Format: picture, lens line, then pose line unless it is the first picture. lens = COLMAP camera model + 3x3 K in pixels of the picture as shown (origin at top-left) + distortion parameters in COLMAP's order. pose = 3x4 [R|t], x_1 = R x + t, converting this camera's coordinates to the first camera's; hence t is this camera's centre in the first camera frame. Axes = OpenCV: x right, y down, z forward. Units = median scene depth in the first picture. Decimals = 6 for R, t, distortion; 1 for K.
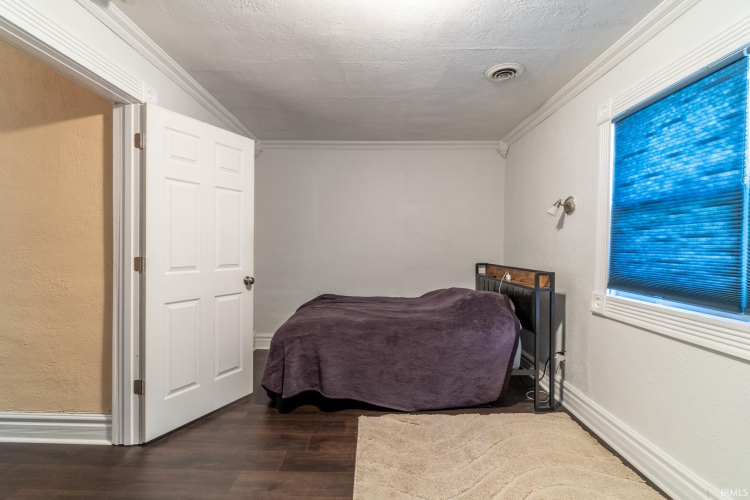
lens RADIAL K [[338.1, 0, 371.6], [0, 338.1, 248.1], [0, 0, 1]] dist [-0.003150, -0.000540]
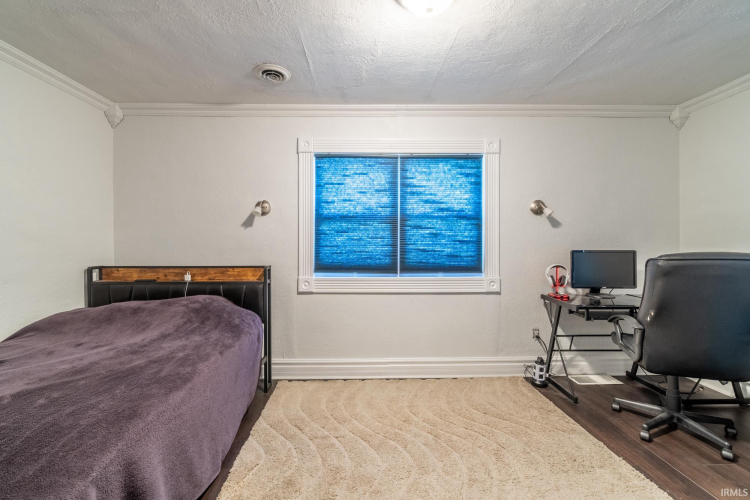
lens RADIAL K [[338.1, 0, 370.3], [0, 338.1, 249.3], [0, 0, 1]] dist [-0.003150, -0.000540]
pose [[-0.050184, -0.008385, 0.998705, -0.832388], [0.001944, 0.999962, 0.008493, 0.011081], [-0.998738, 0.002368, -0.050166, 0.959470]]
